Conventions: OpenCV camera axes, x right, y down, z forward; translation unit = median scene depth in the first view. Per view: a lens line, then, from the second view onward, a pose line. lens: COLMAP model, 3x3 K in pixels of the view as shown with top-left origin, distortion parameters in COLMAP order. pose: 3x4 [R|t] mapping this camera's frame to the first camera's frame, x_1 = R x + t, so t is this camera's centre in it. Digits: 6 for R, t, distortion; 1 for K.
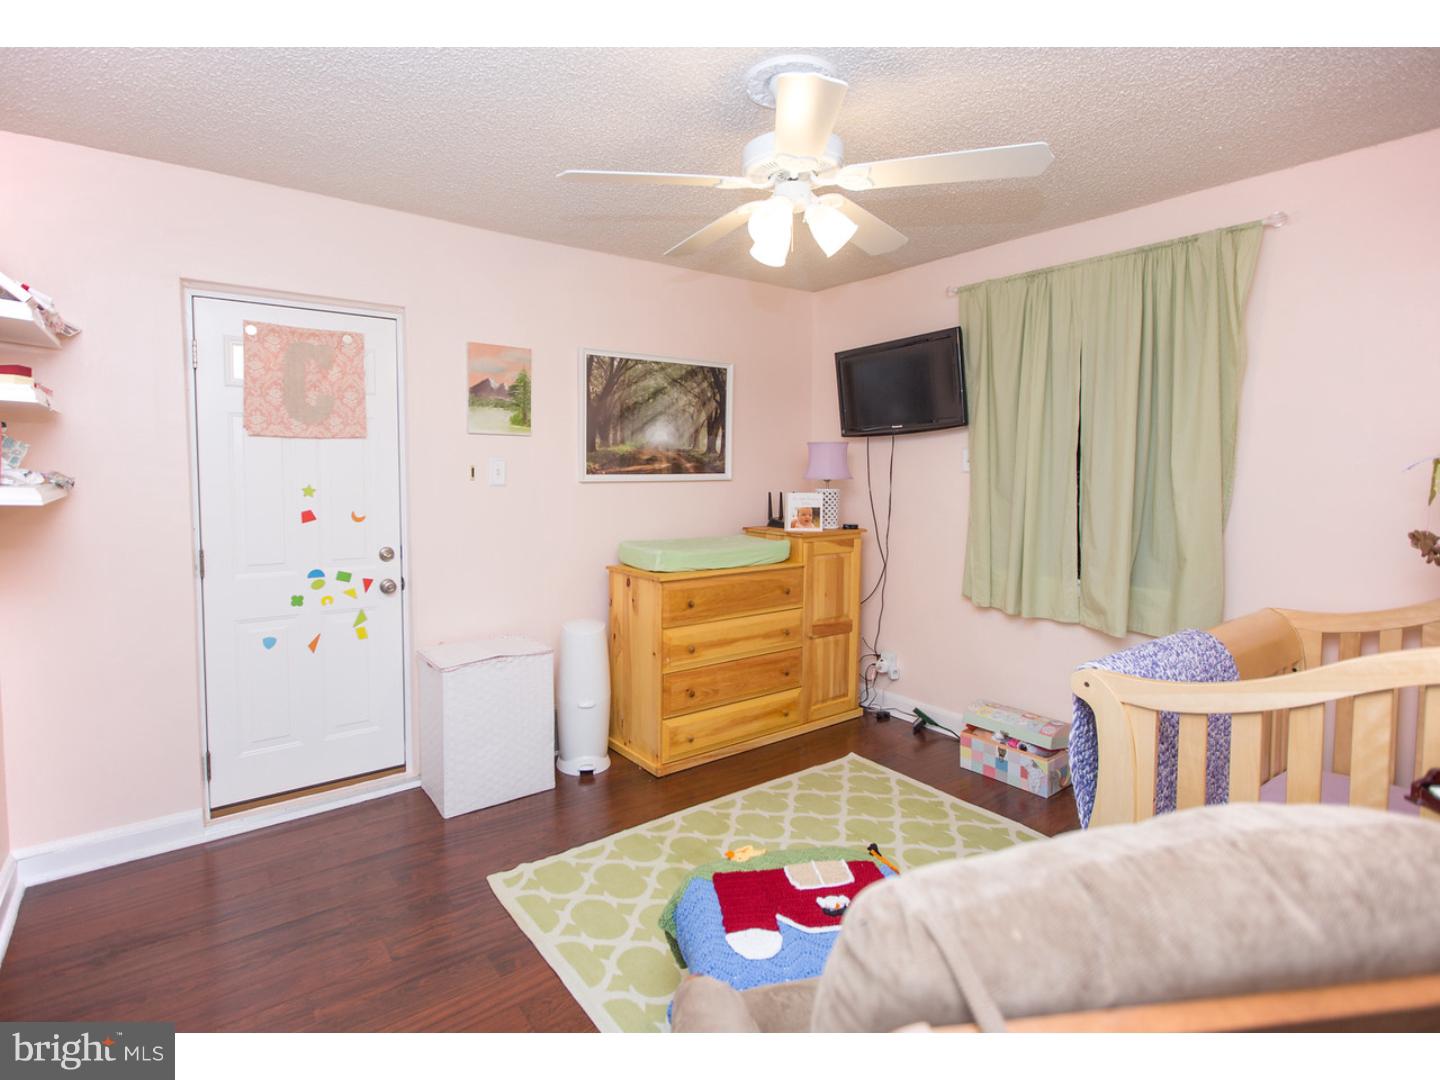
lens RADIAL K [[748.5, 0, 721.0], [0, 748.5, 519.9], [0, 0, 1]] dist [-0.000053, -0.000537]
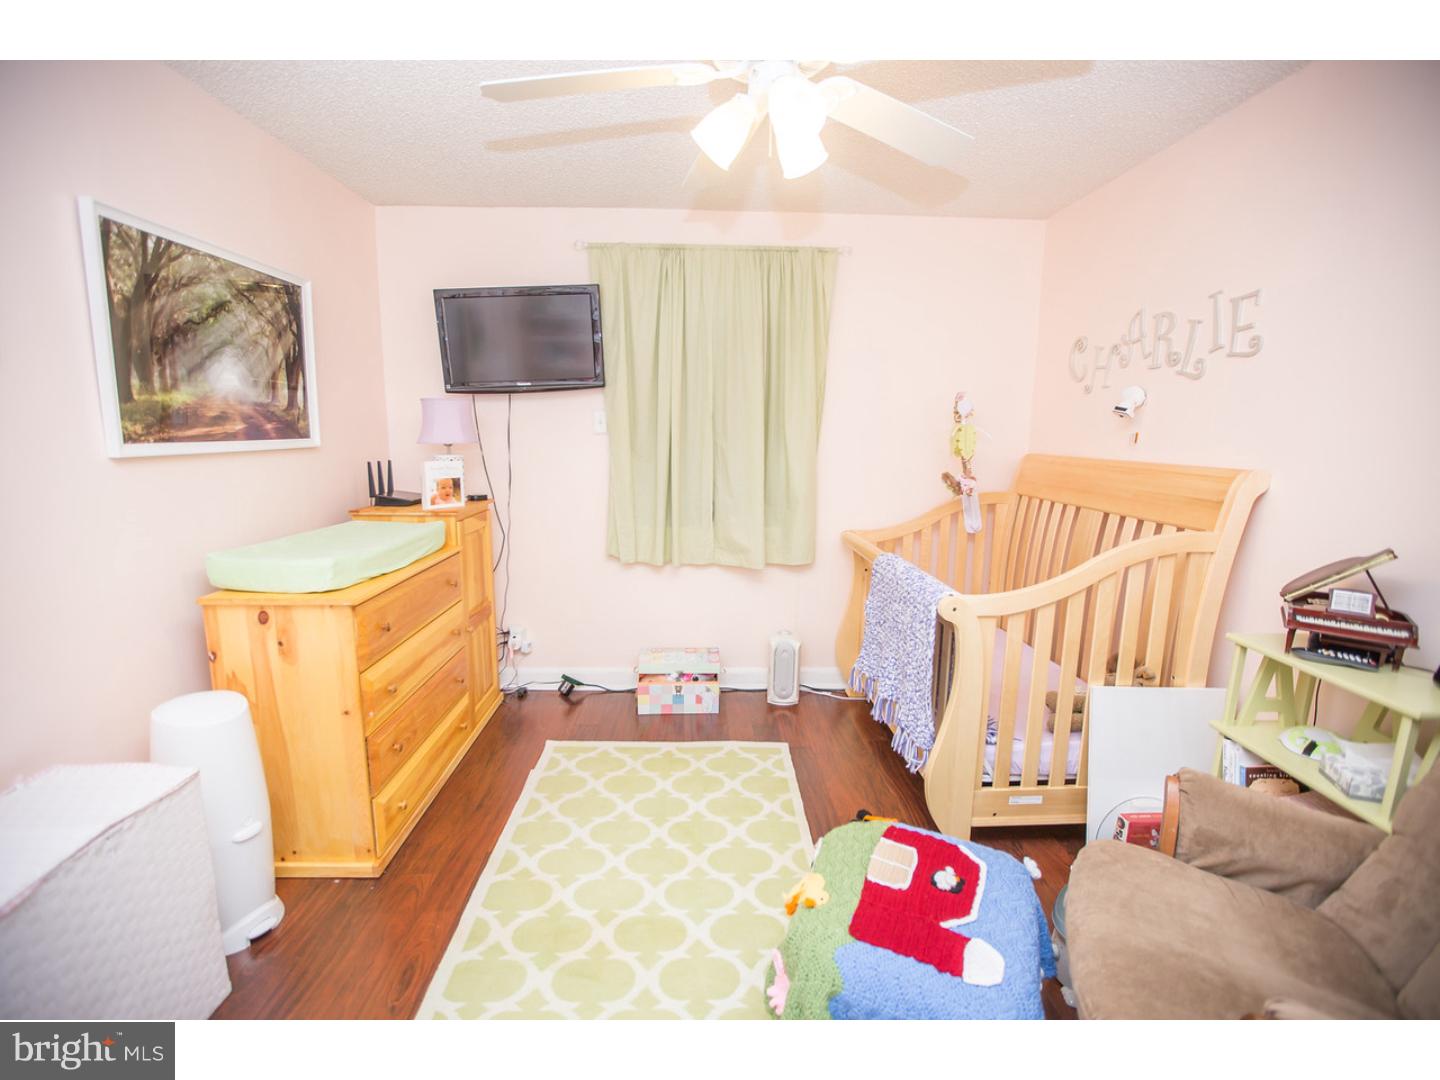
lens RADIAL K [[646.6, 0, 720.0], [0, 646.6, 540.0], [0, 0, 1]] dist [-0.039078, 0.012450]
pose [[0.573582, -0.135265, 0.807903, -0.302415], [0.049382, 0.990188, 0.130725, -0.028706], [-0.817658, -0.035086, 0.574634, 0.362500]]
